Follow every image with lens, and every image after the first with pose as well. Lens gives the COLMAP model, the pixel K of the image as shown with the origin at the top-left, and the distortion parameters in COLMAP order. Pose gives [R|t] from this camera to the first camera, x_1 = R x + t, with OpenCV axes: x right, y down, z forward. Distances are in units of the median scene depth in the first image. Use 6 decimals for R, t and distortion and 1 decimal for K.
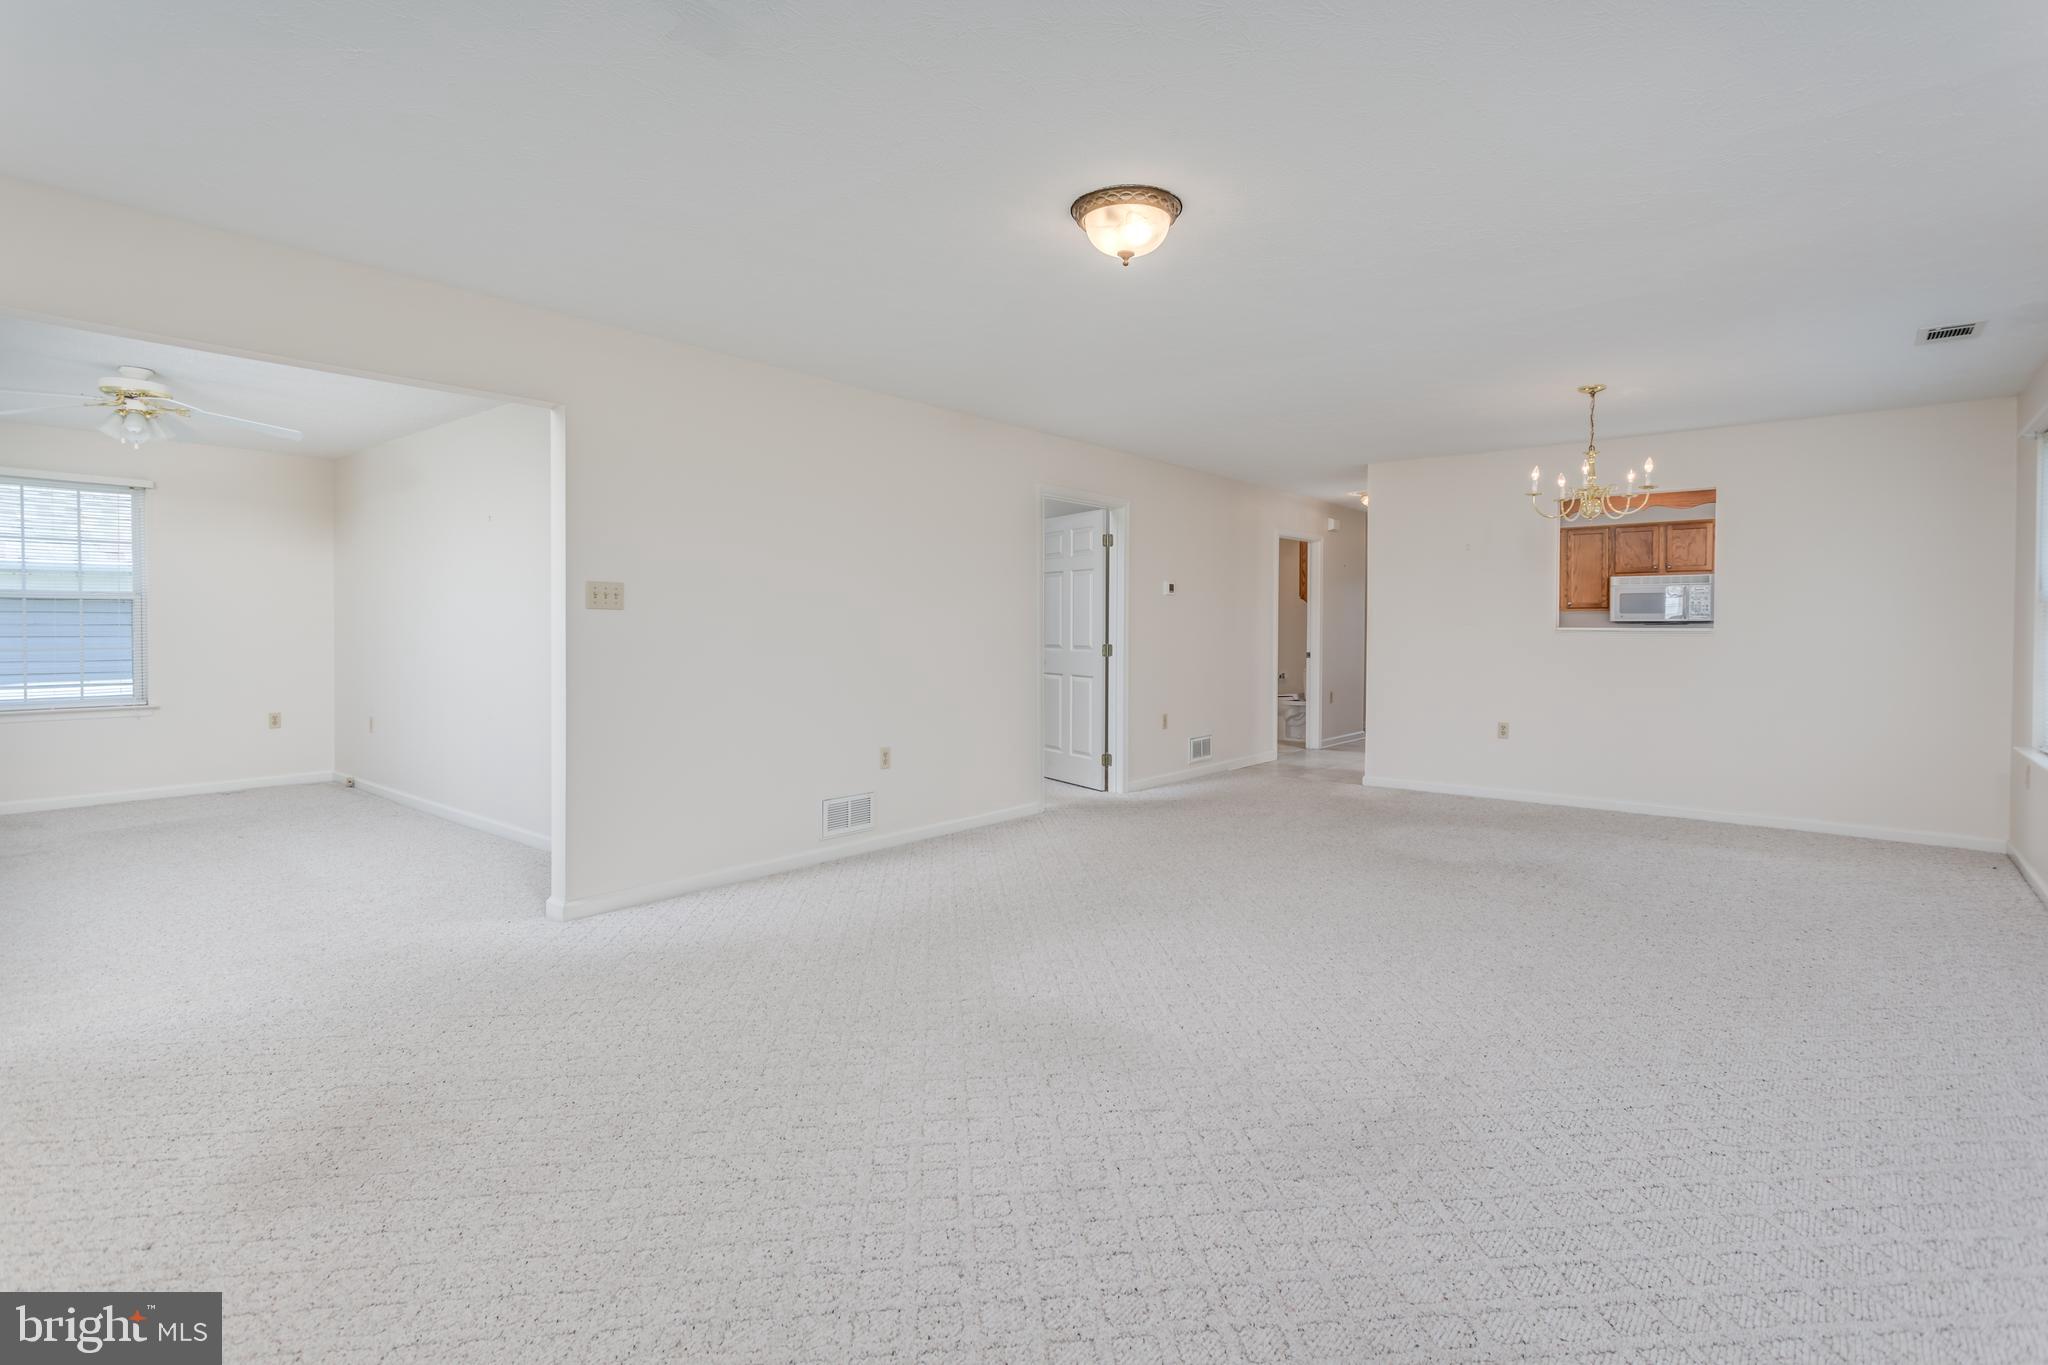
lens RADIAL K [[992.0, 0, 1016.8], [0, 992.0, 629.6], [0, 0, 1]] dist [0.002739, 0.000088]
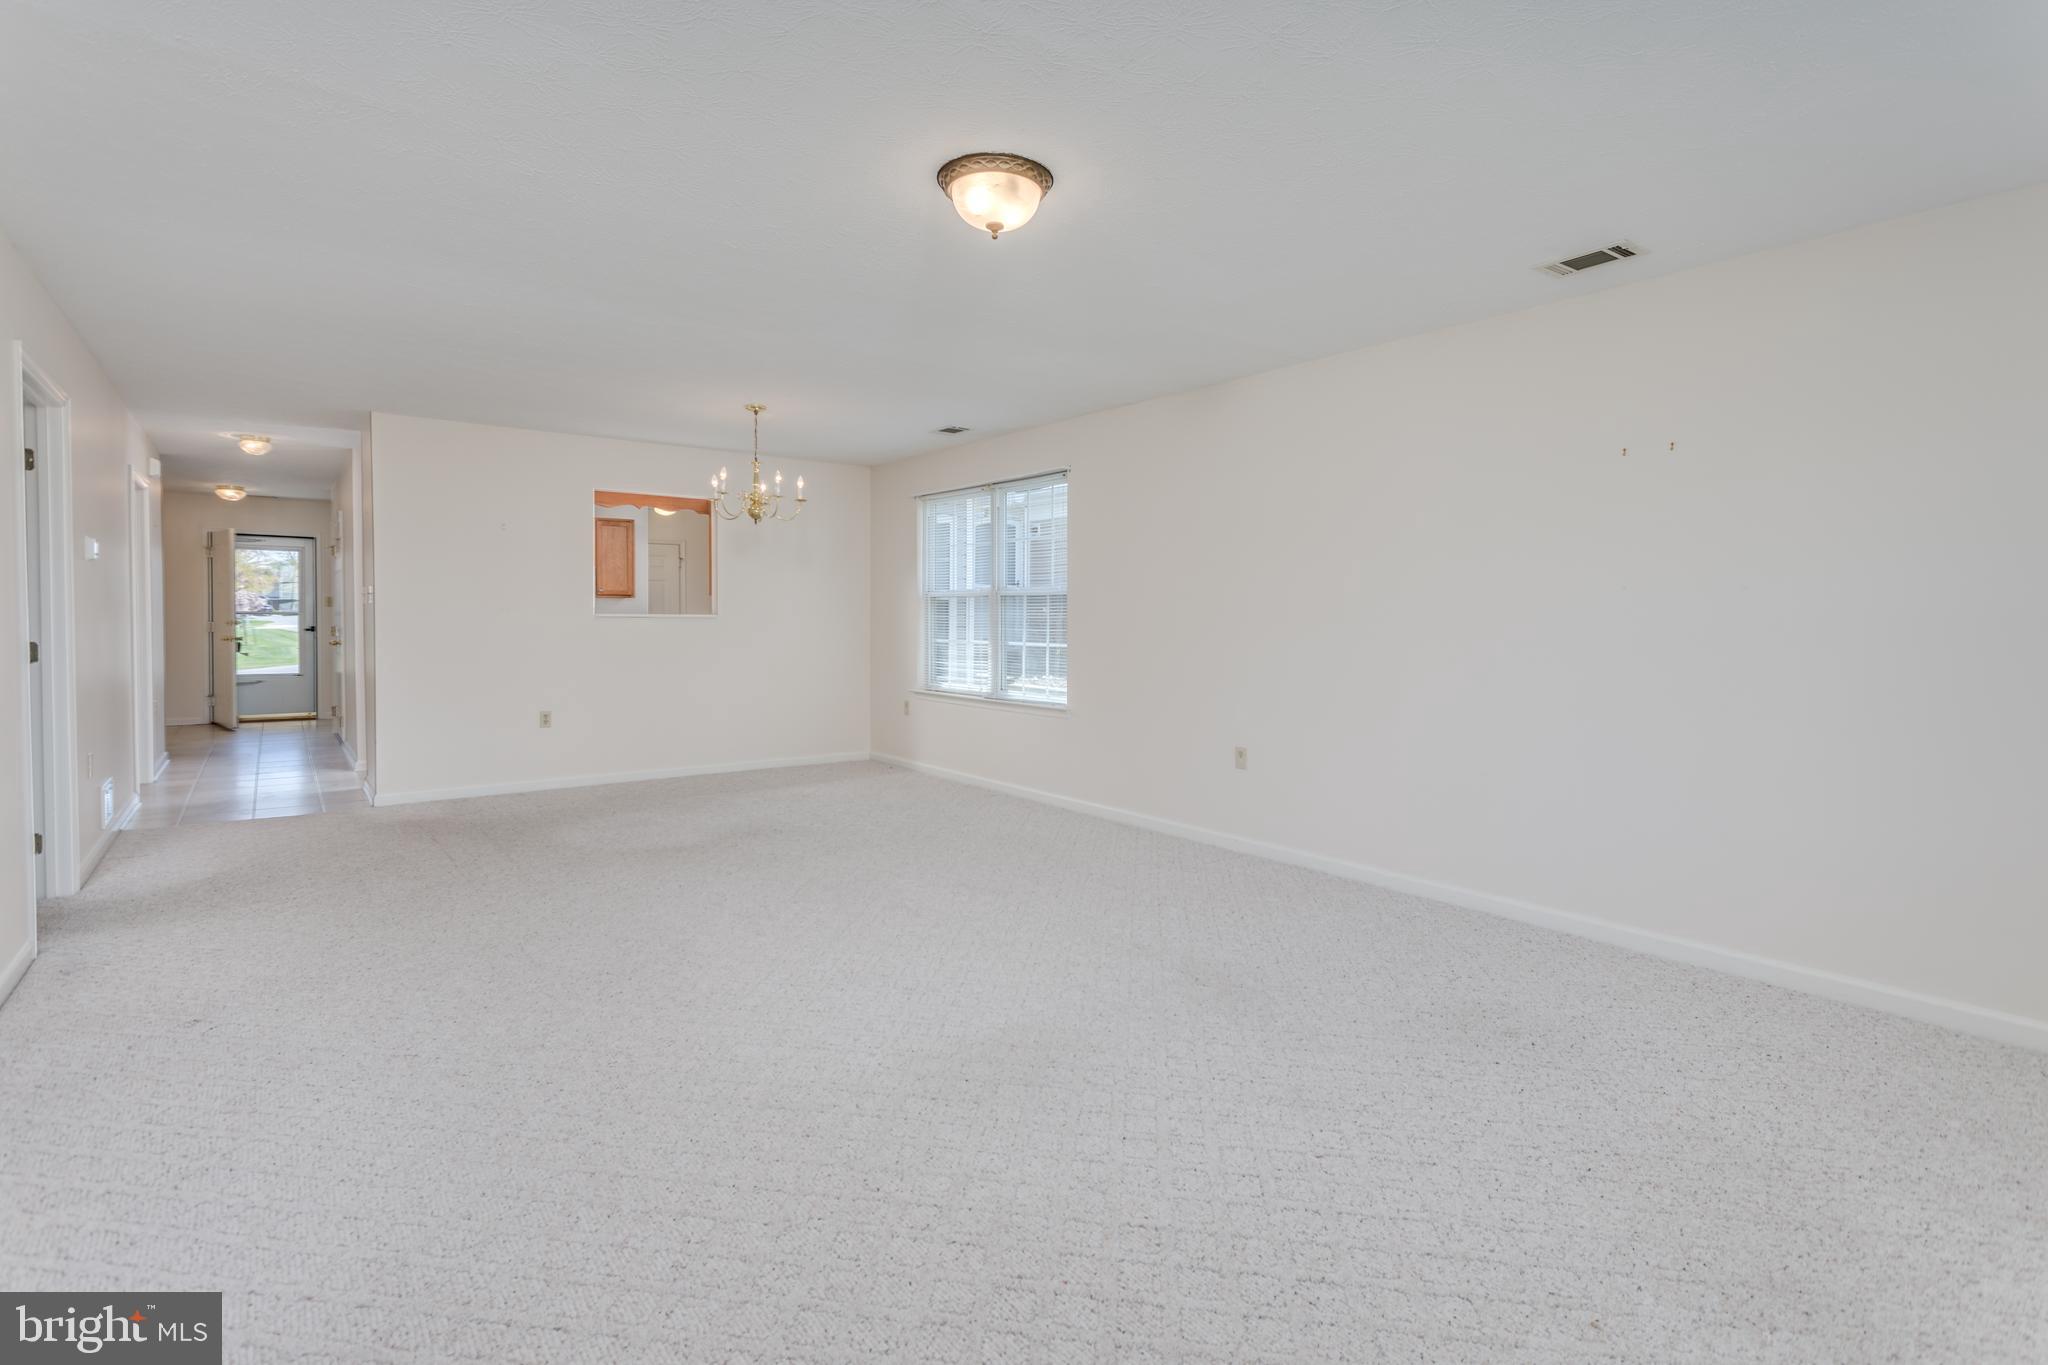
lens RADIAL K [[991.0, 0, 1020.5], [0, 991.0, 627.5], [0, 0, 1]] dist [0.003628, 0.000887]
pose [[0.208929, -0.011111, 0.977868, -0.495447], [-0.003363, 0.999921, 0.012081, -0.002246], [-0.977925, -0.005813, 0.208875, 0.465983]]
